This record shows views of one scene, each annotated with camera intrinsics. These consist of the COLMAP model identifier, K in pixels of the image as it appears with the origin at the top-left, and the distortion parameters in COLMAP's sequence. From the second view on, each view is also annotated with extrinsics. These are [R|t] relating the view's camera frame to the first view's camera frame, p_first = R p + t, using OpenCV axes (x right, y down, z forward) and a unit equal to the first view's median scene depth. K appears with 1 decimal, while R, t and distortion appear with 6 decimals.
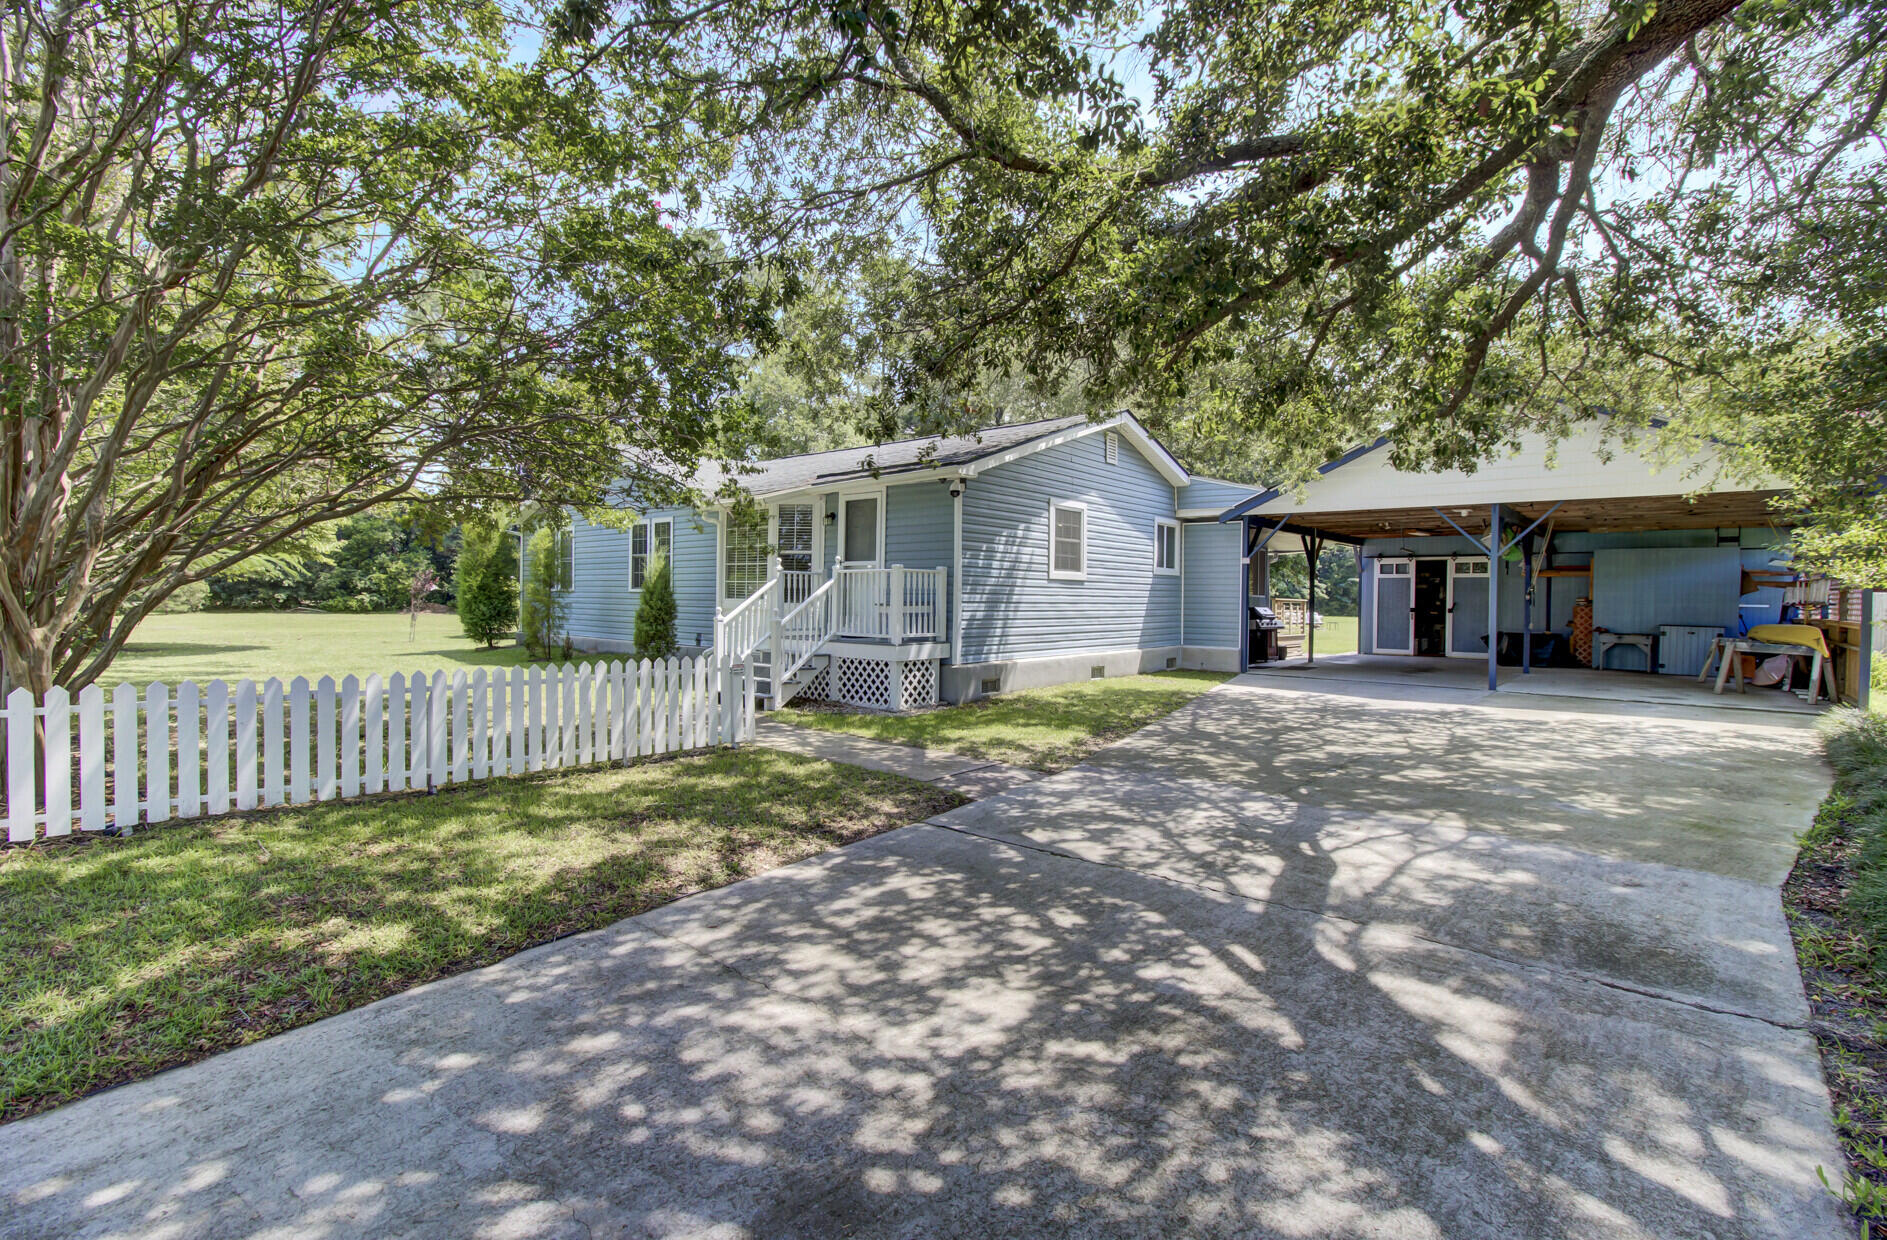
lens RADIAL K [[882.7, 0, 937.0], [0, 882.7, 609.1], [0, 0, 1]] dist [-0.001351, 0.000530]
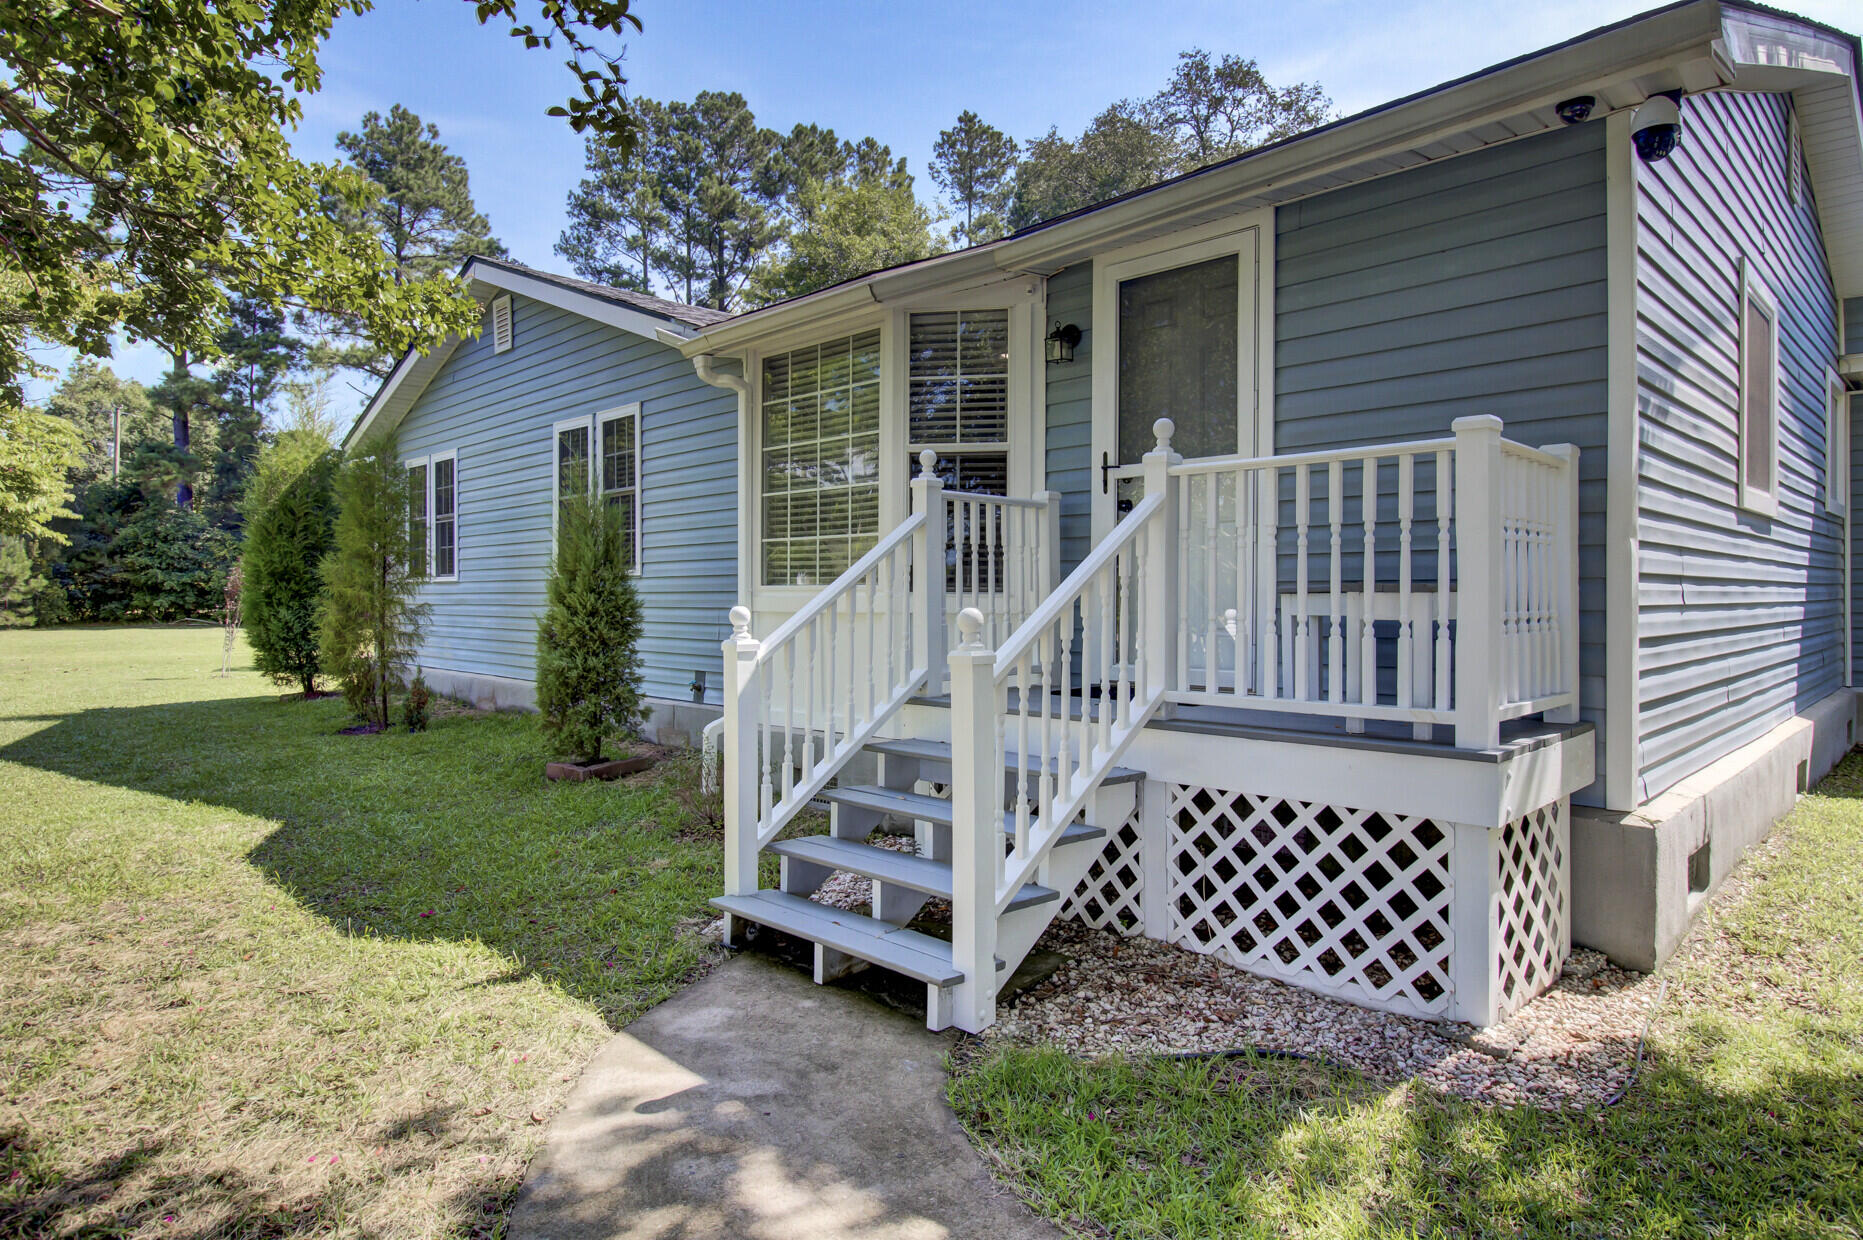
lens RADIAL K [[1065.5, 0, 934.0], [0, 1065.5, 612.2], [0, 0, 1]] dist [0.002653, -0.000014]
pose [[0.997266, -0.010558, -0.073132, -0.143656], [0.010519, 0.999944, -0.000912, 0.001228], [0.073137, 0.000140, 0.997322, 0.593589]]
